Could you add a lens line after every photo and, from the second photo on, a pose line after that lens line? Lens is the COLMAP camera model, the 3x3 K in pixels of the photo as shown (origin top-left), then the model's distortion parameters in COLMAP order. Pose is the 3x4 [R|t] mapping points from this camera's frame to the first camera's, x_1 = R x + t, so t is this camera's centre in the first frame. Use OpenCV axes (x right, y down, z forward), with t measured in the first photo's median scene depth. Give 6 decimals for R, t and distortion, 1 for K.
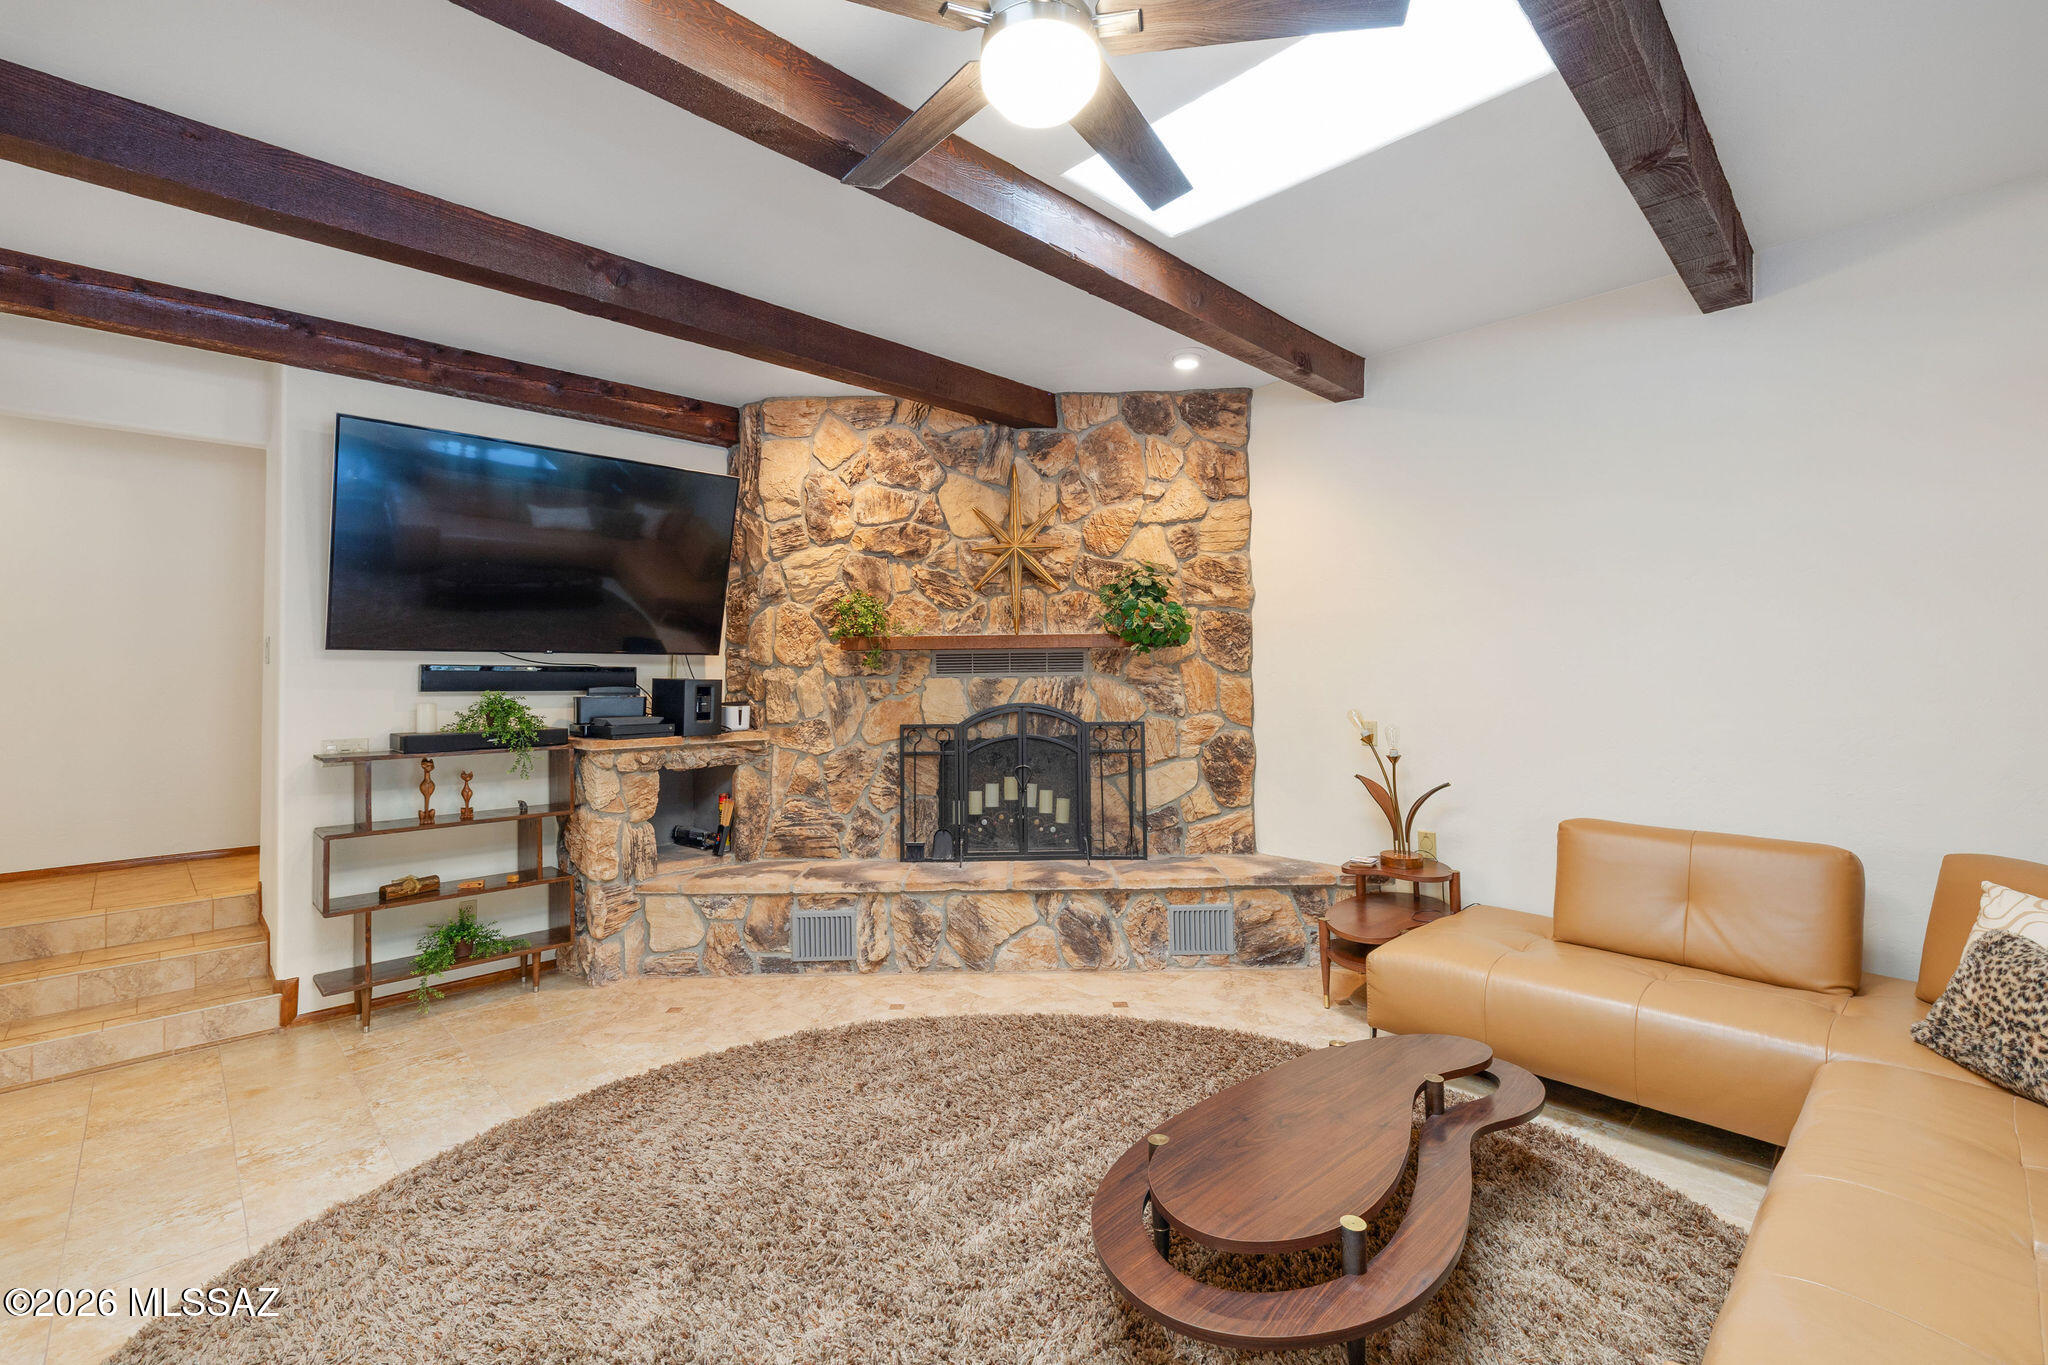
lens RADIAL K [[864.0, 0, 1022.8], [0, 864.0, 673.2], [0, 0, 1]] dist [-0.001251, -0.000473]
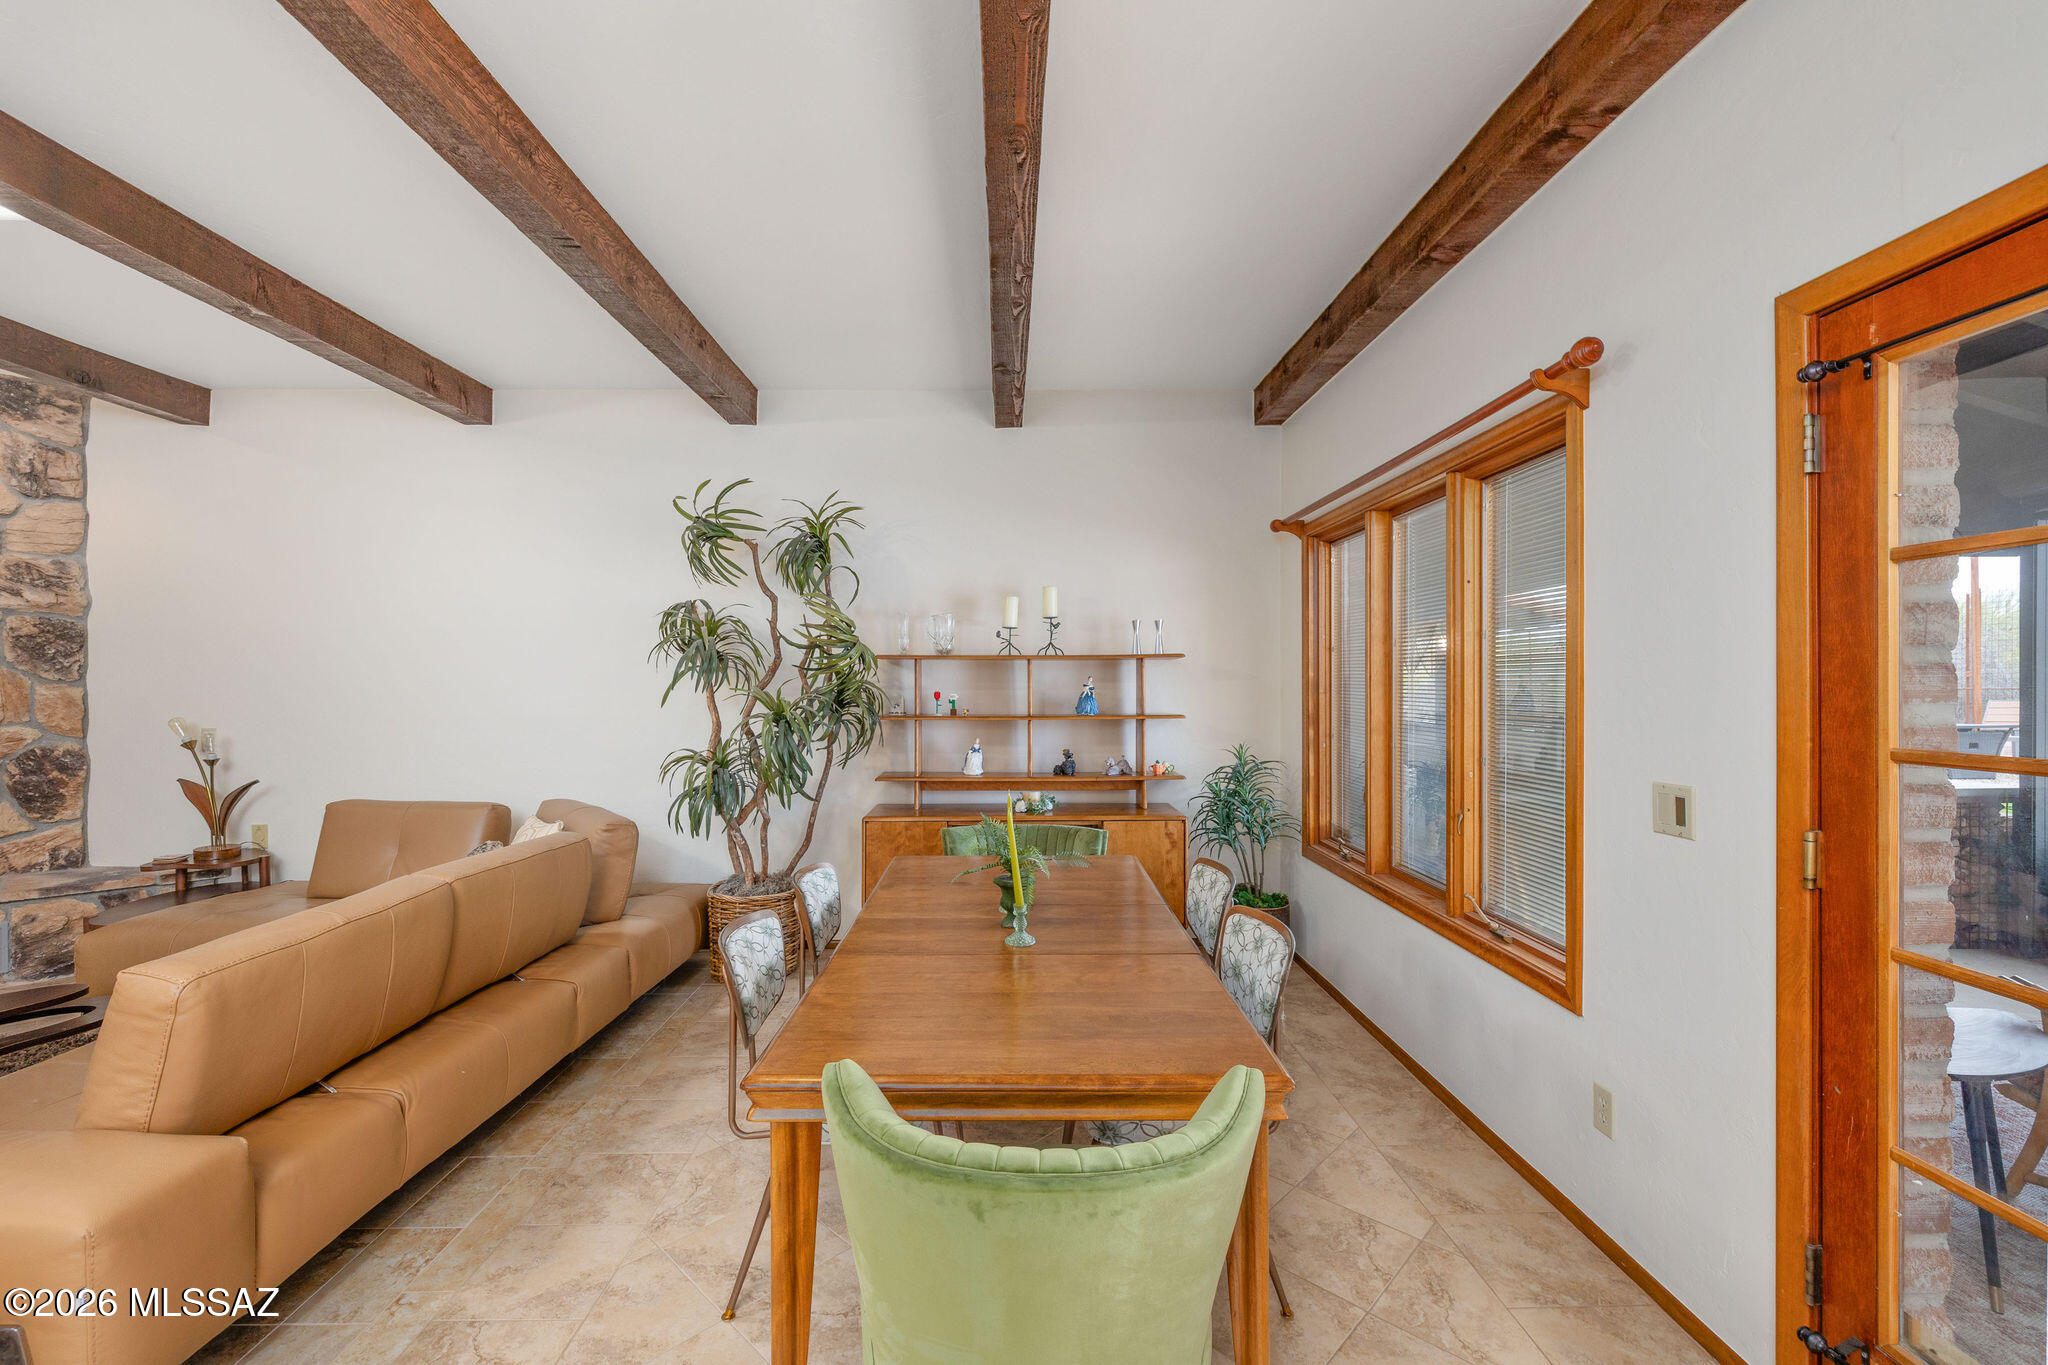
lens RADIAL K [[864.0, 0, 1021.0], [0, 864.0, 691.0], [0, 0, 1]] dist [-0.001251, -0.000473]
pose [[0.691383, -0.000169, 0.722488, 0.293420], [-0.009695, 0.999908, 0.009512, -0.010107], [-0.722423, -0.013581, 0.691318, -0.433894]]
